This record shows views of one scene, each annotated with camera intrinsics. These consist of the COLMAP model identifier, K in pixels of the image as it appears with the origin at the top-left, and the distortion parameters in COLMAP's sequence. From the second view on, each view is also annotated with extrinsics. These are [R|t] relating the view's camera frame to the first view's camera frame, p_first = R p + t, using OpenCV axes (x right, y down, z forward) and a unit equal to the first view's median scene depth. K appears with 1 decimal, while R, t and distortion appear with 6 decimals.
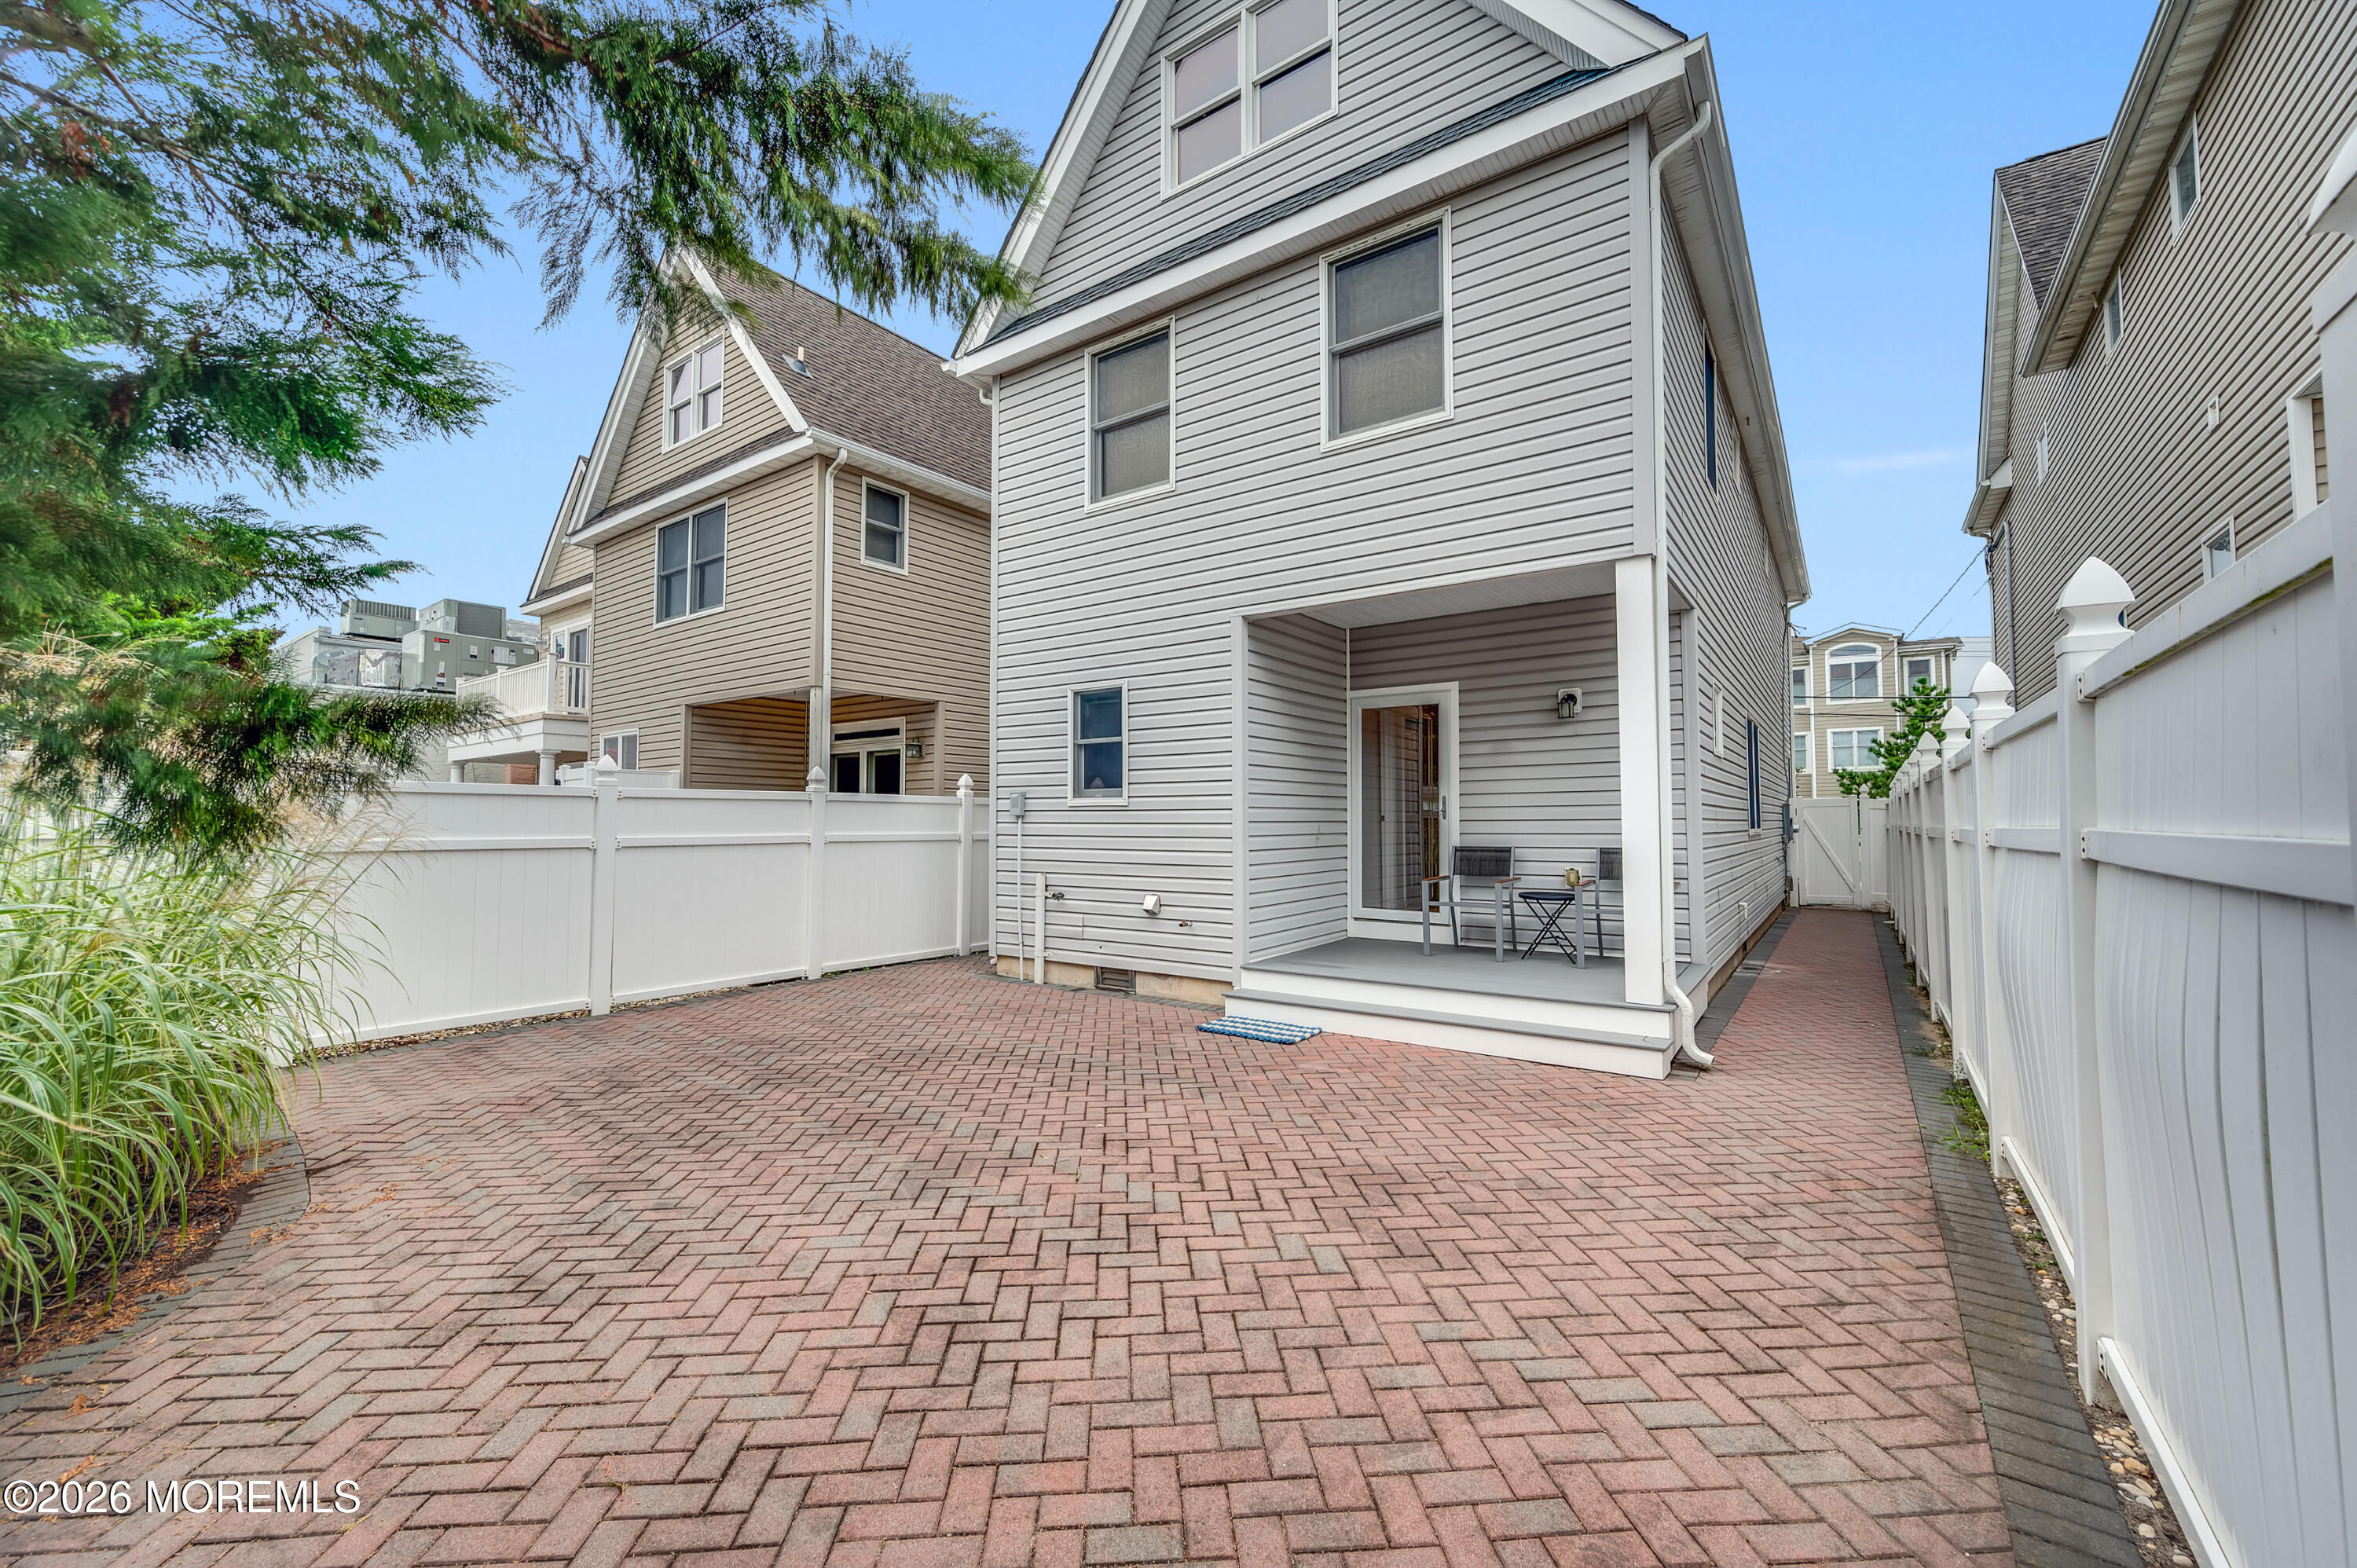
lens RADIAL K [[947.6, 0, 1180.9], [0, 947.6, 781.8], [0, 0, 1]] dist [0.001266, -0.000185]
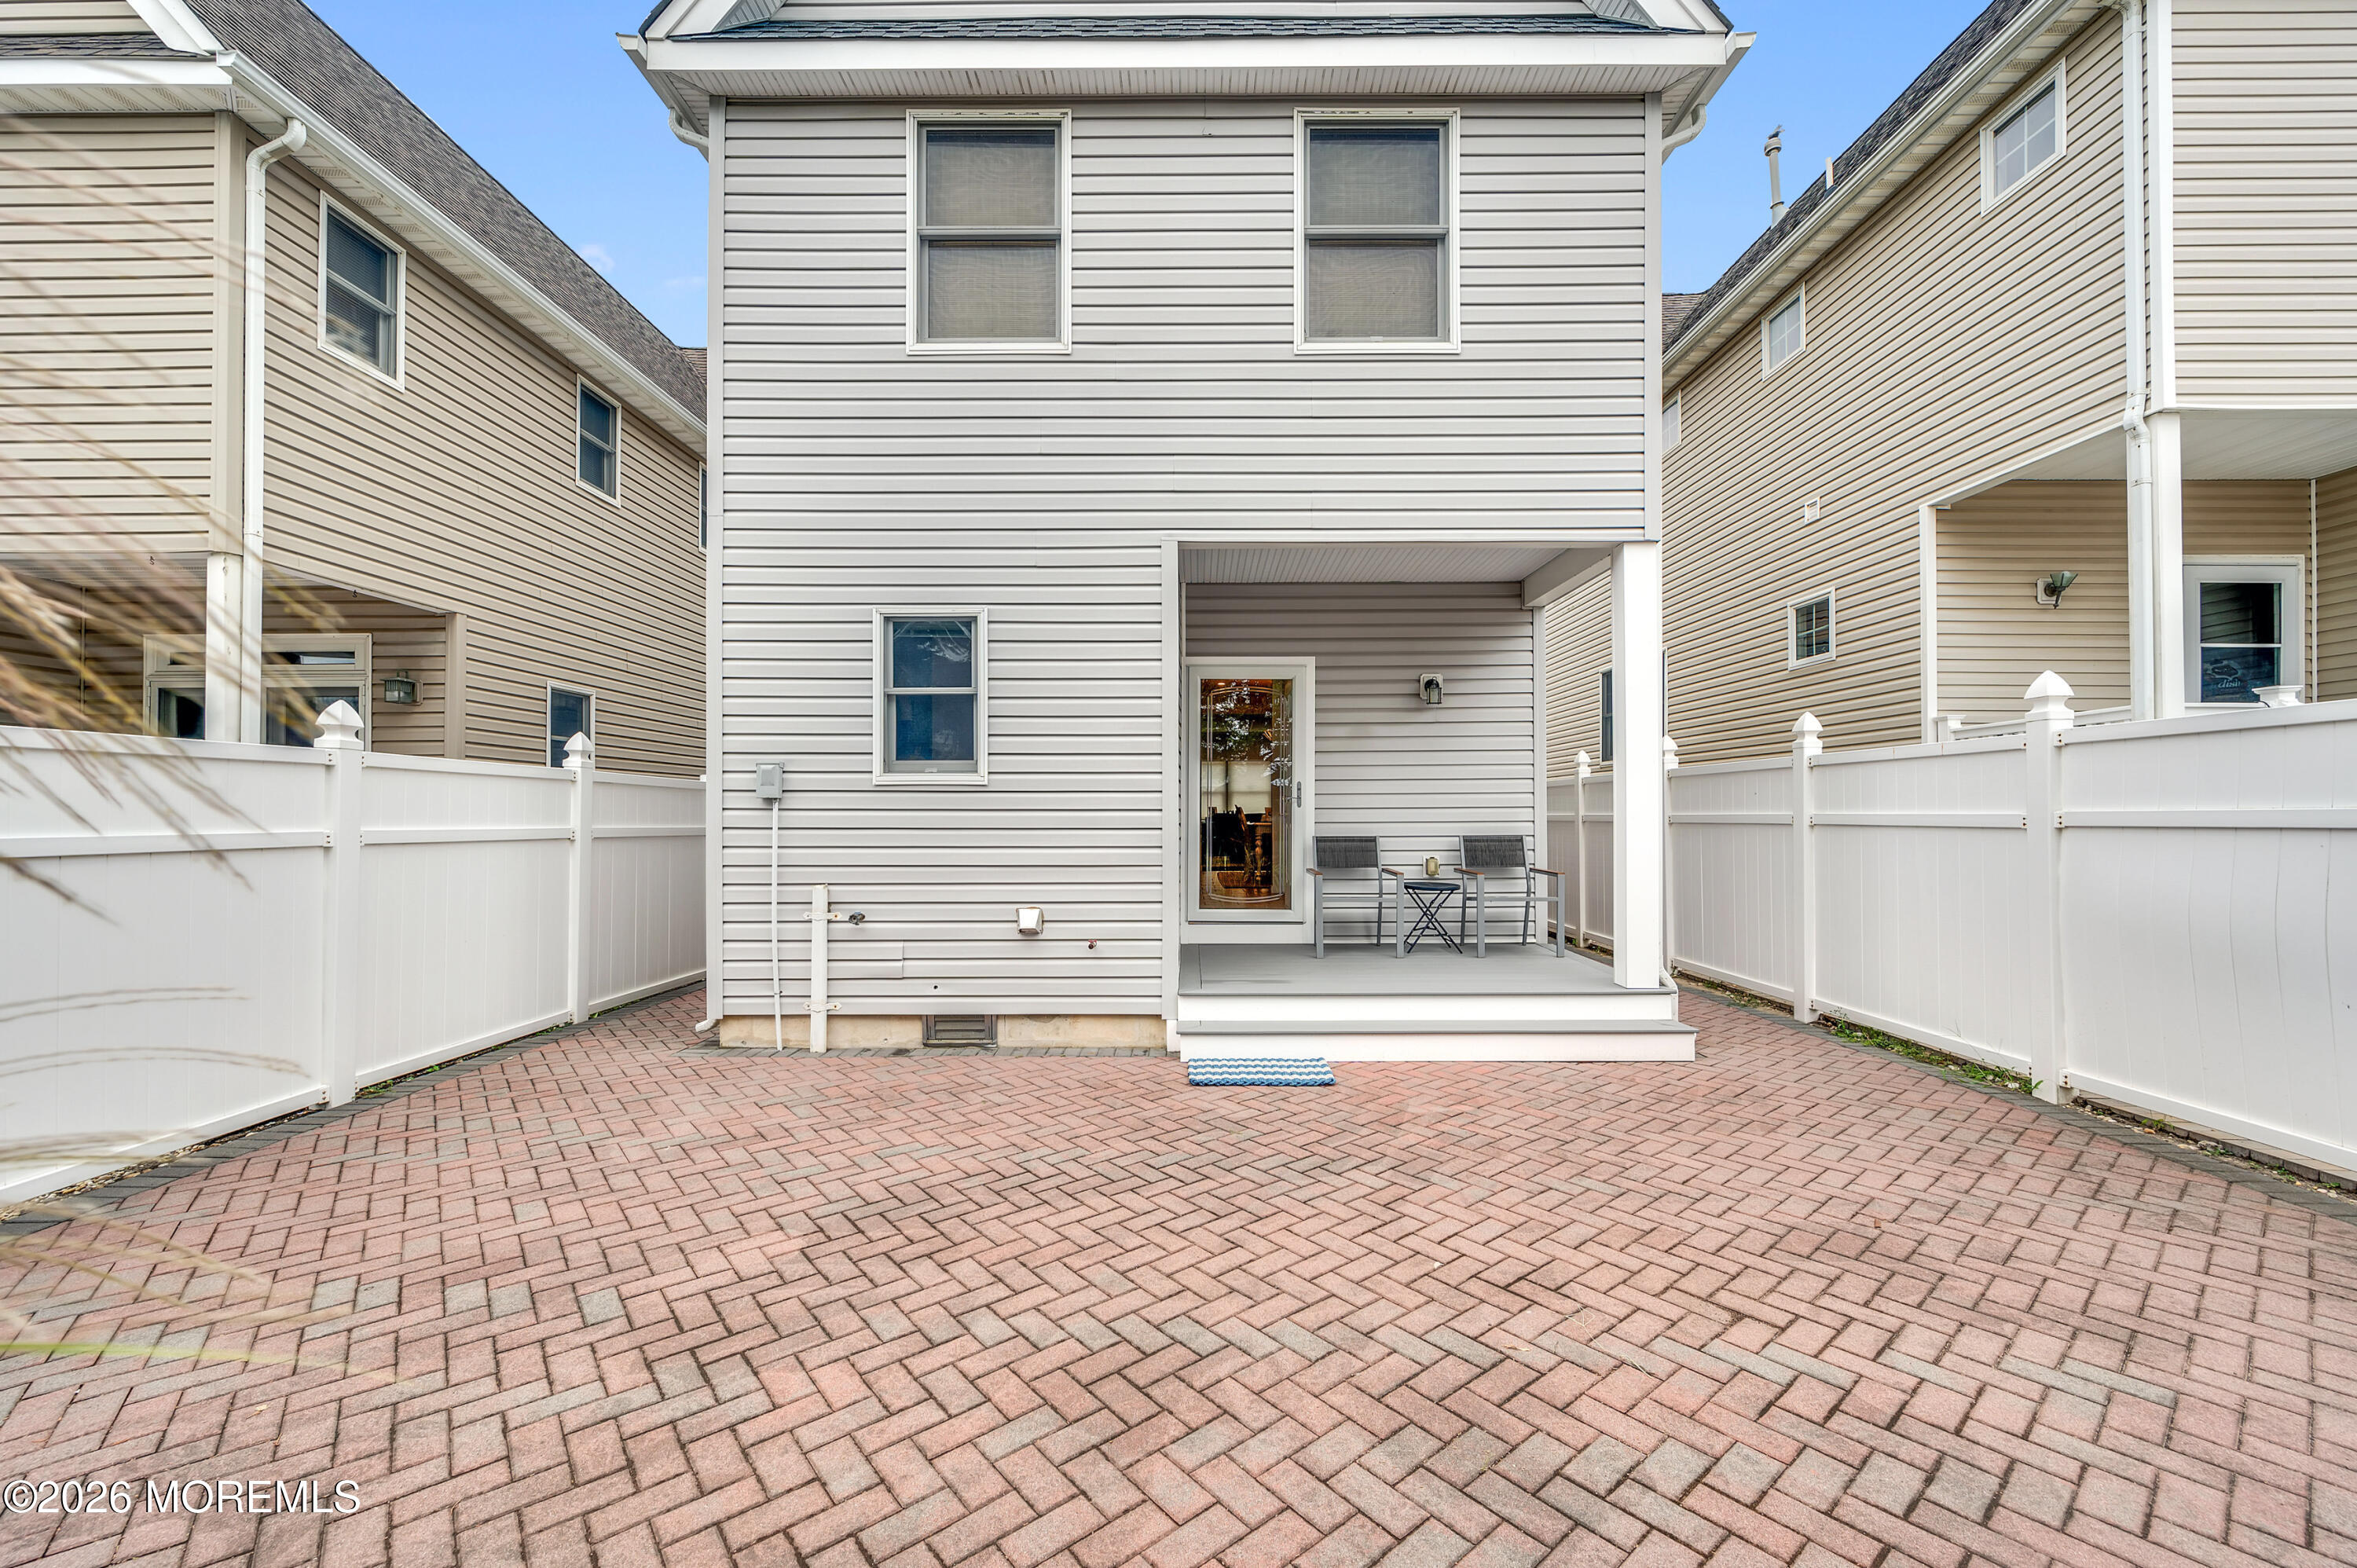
lens RADIAL K [[947.6, 0, 1187.0], [0, 947.6, 805.0], [0, 0, 1]] dist [0.001266, -0.000185]
pose [[0.809831, 0.007552, 0.586614, -0.360250], [-0.024187, 0.999497, 0.020523, 0.022538], [-0.586164, -0.030809, 0.809606, 0.345305]]
